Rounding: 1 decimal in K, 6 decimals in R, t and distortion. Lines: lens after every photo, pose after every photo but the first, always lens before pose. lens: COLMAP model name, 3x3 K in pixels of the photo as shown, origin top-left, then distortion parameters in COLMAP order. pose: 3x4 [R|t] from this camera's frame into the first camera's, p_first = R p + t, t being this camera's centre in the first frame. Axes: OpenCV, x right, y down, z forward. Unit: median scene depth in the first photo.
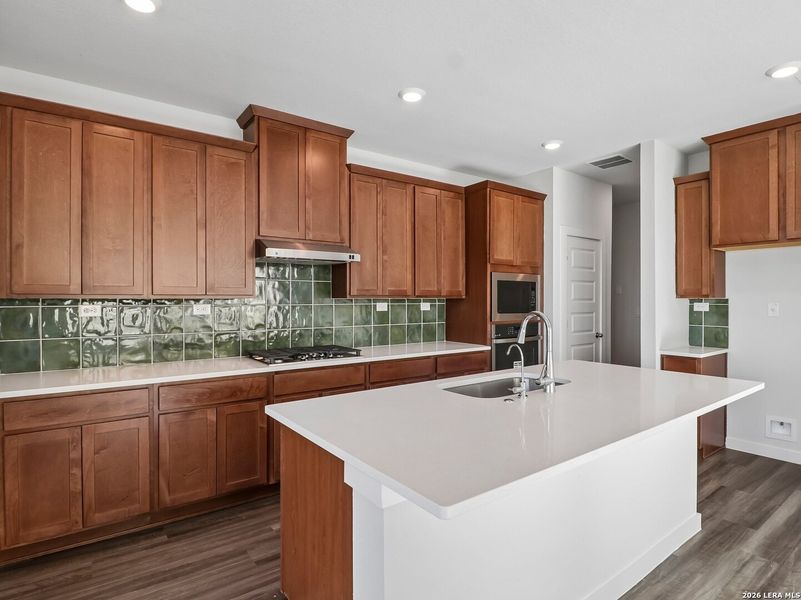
lens RADIAL K [[432.4, 0, 391.9], [0, 432.4, 301.8], [0, 0, 1]] dist [0.000411, -0.015826]
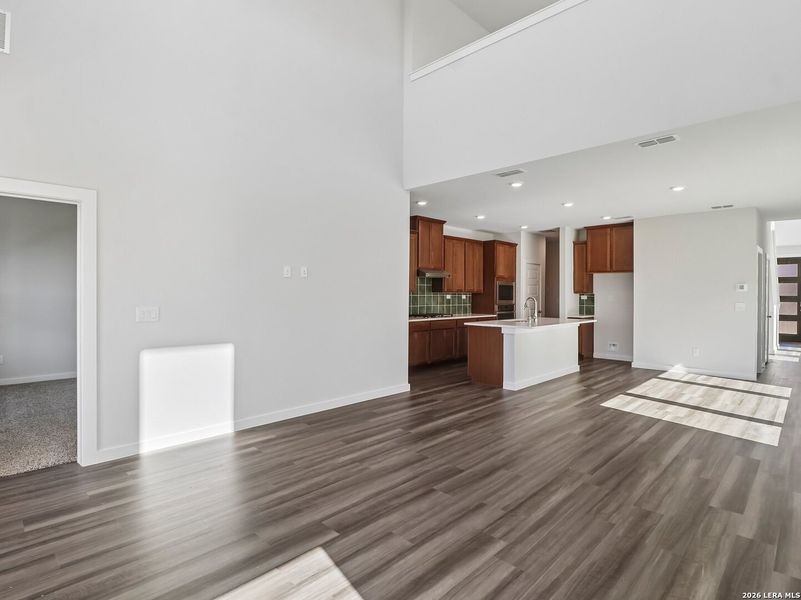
lens RADIAL K [[428.7, 0, 393.9], [0, 428.7, 294.9], [0, 0, 1]] dist [0.001498, -0.016722]
pose [[0.986644, 0.005771, 0.162792, -0.722336], [-0.005240, 0.999979, -0.003690, 0.013539], [-0.162810, 0.002787, 0.986654, -1.203798]]
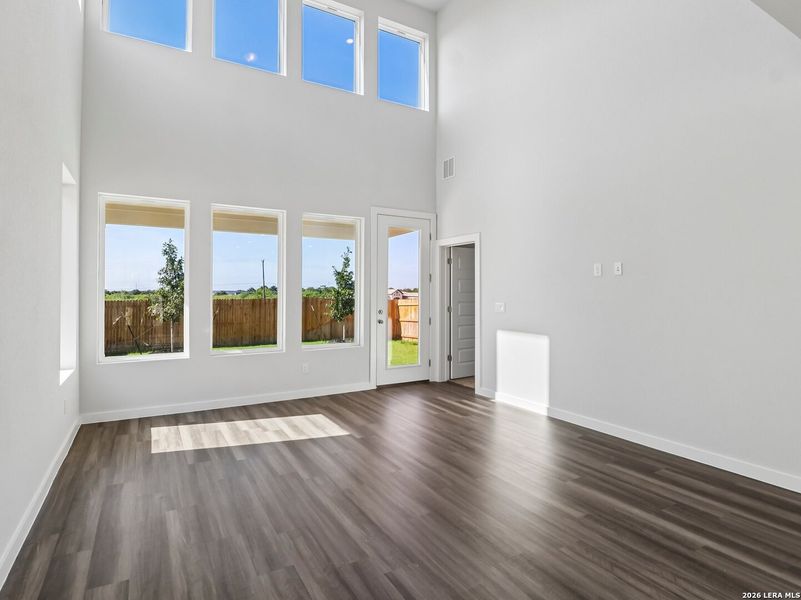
lens RADIAL K [[428.7, 0, 393.9], [0, 428.7, 294.9], [0, 0, 1]] dist [0.001498, -0.016722]
pose [[-0.103250, 0.009418, -0.994611, 0.363758], [-0.009047, 0.999905, 0.010408, 0.001804], [0.994614, 0.010073, -0.103155, -0.351040]]
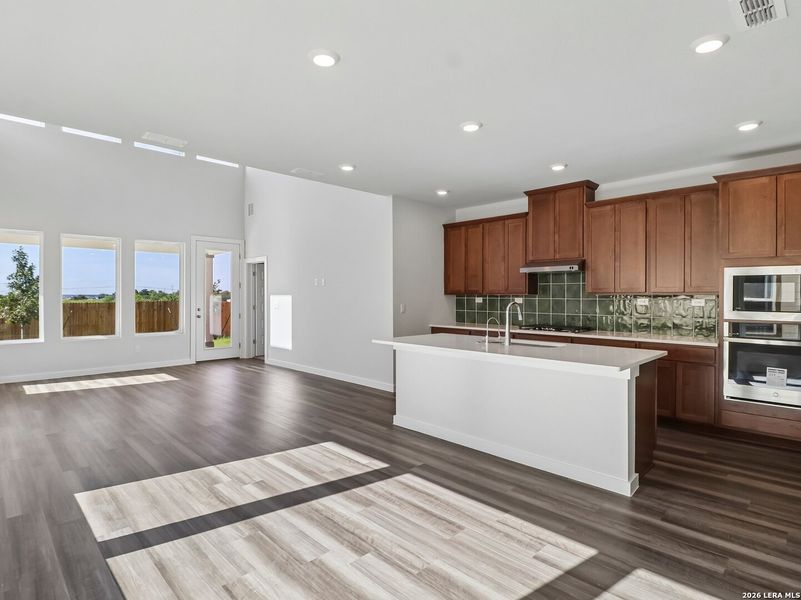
lens RADIAL K [[428.7, 0, 393.9], [0, 428.7, 294.9], [0, 0, 1]] dist [0.001498, -0.016722]
pose [[0.148285, 0.001906, -0.988943, 1.211291], [-0.006924, 0.999976, 0.000889, -0.004217], [0.988920, 0.006715, 0.148295, 0.137780]]
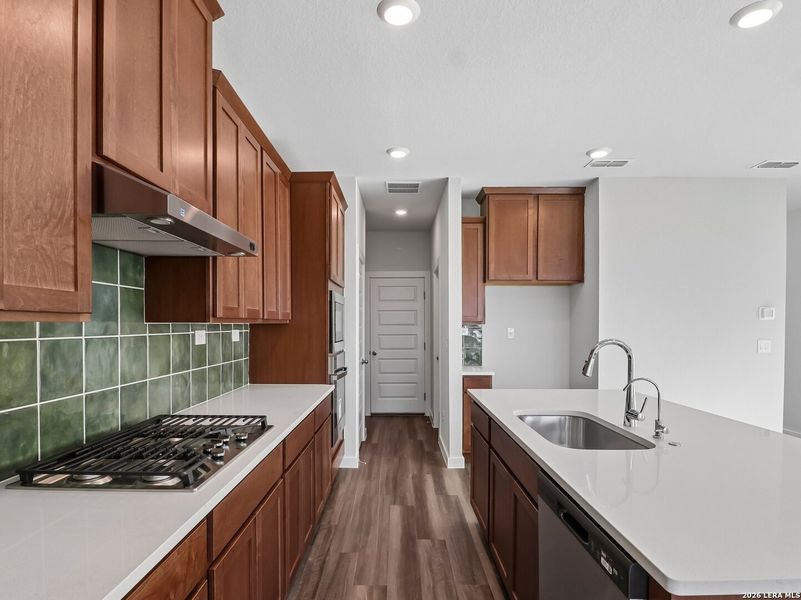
lens RADIAL K [[443.9, 0, 399.6], [0, 443.9, 327.2], [0, 0, 1]] dist [0.000665, -0.000010]
pose [[0.585023, -0.002153, 0.811014, -0.399989], [0.001575, 0.999998, 0.001519, -0.002879], [-0.811015, 0.000389, 0.585025, 0.480958]]
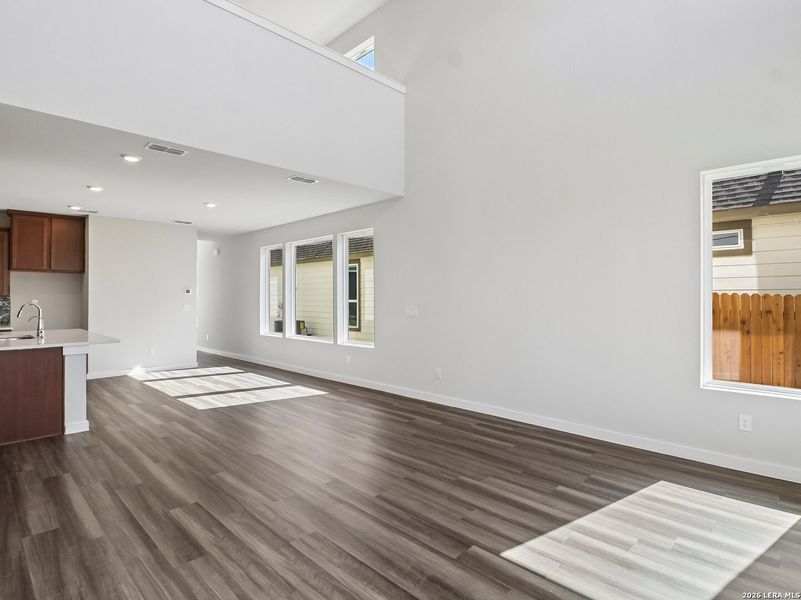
lens RADIAL K [[428.7, 0, 393.9], [0, 428.7, 294.9], [0, 0, 1]] dist [0.001498, -0.016722]
pose [[-0.154997, 0.008886, 0.987875, -1.308450], [0.007063, 0.999944, -0.007887, 0.006824], [-0.987890, 0.005755, -0.155051, -0.335148]]
